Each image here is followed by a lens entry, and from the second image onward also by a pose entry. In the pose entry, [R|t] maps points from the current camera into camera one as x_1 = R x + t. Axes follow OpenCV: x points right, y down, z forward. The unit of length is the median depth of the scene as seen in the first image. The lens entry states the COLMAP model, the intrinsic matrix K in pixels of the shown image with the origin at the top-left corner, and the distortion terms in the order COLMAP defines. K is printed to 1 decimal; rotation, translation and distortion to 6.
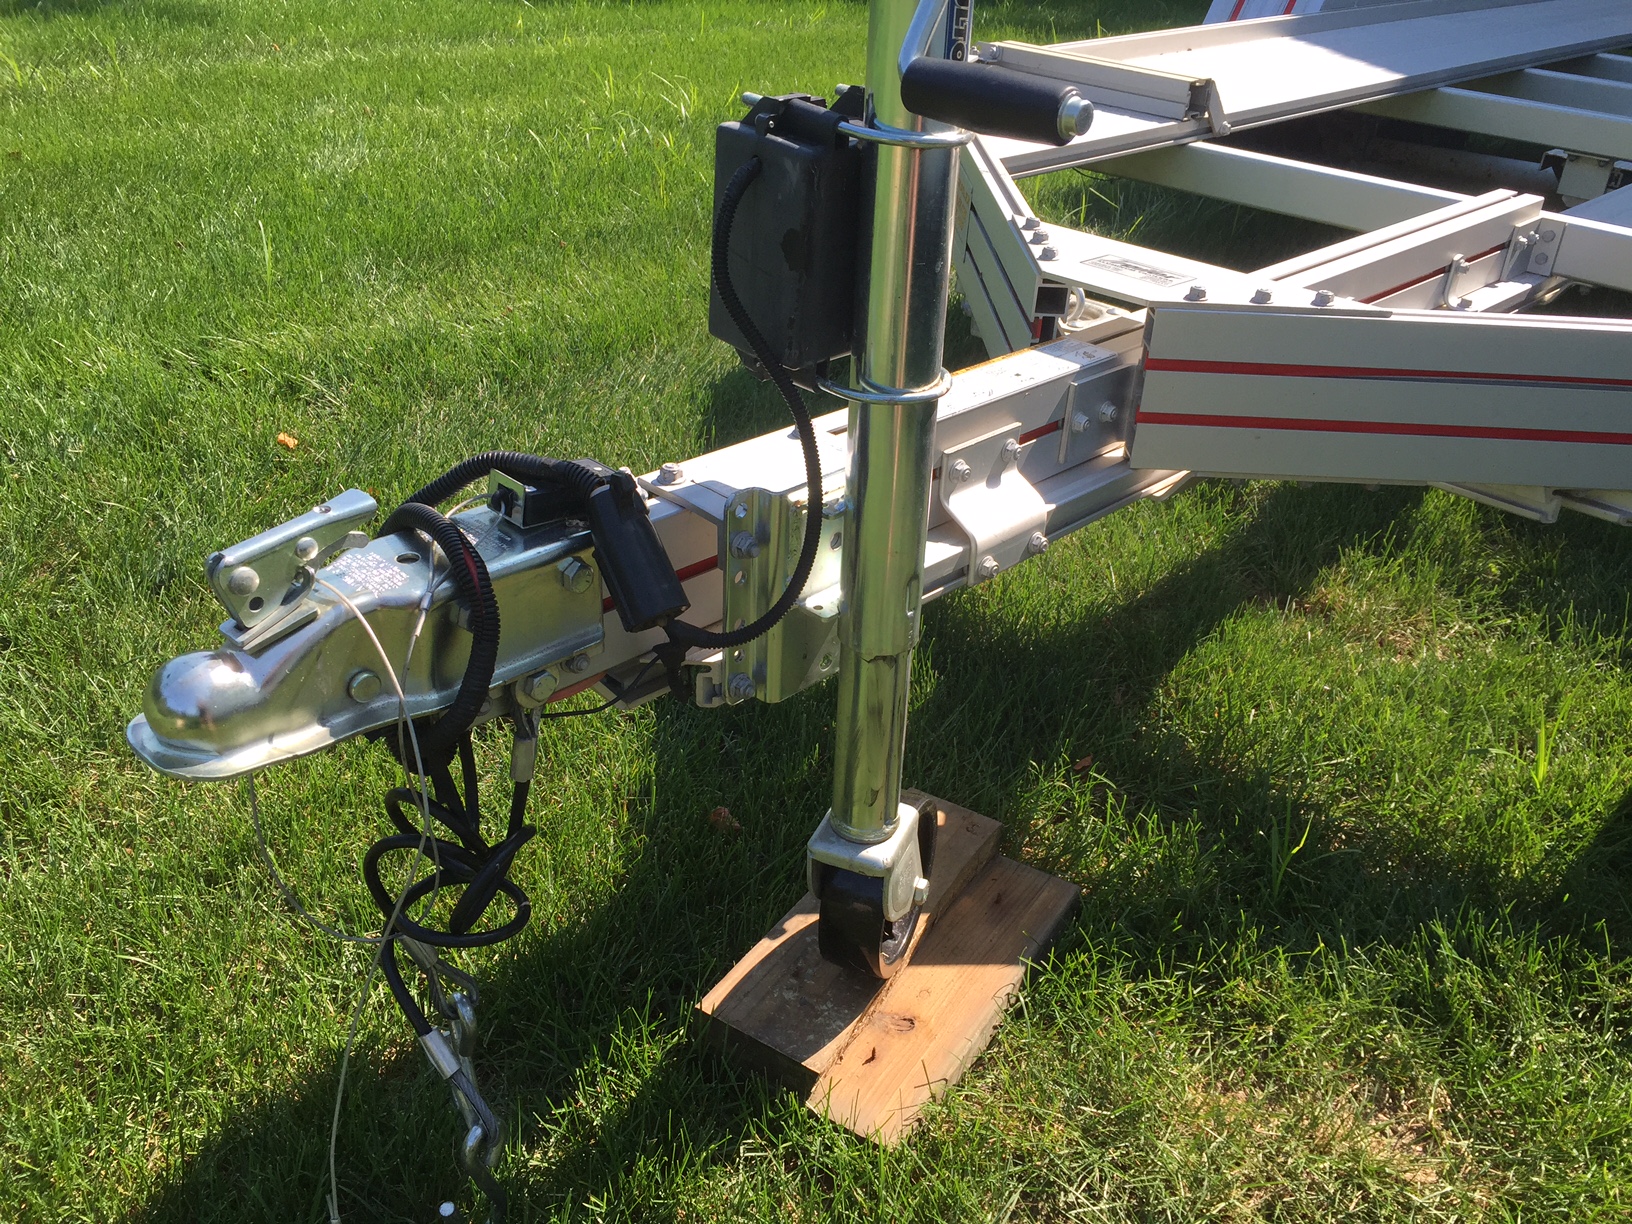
lens RADIAL K [[1380.8, 0, 812.7], [0, 1380.8, 600.0], [0, 0, 1]] dist [0.096096, -0.127595]
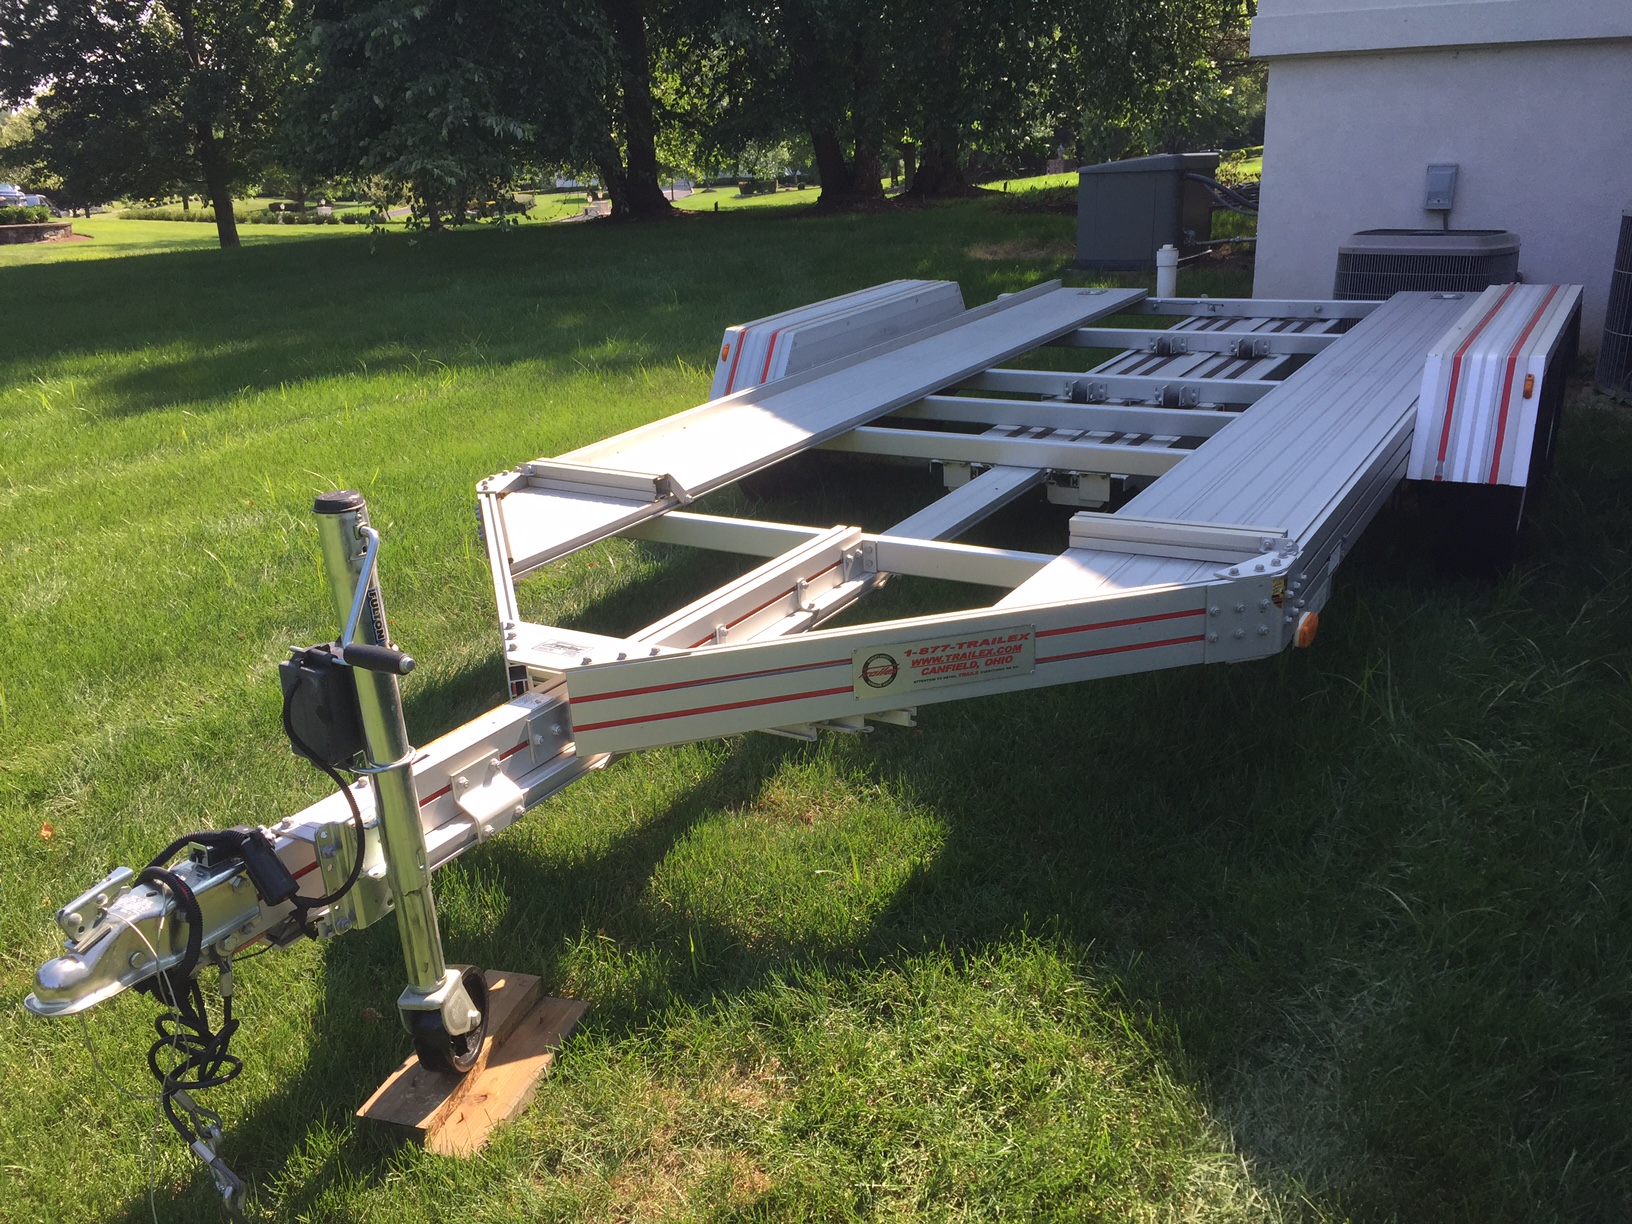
lens RADIAL K [[1380.8, 0, 812.7], [0, 1380.8, 600.0], [0, 0, 1]] dist [0.096096, -0.127595]
pose [[0.966089, -0.175702, 0.189212, 0.255030], [0.205592, 0.966763, -0.151992, 0.049668], [-0.156218, 0.185739, 0.970102, -0.942771]]
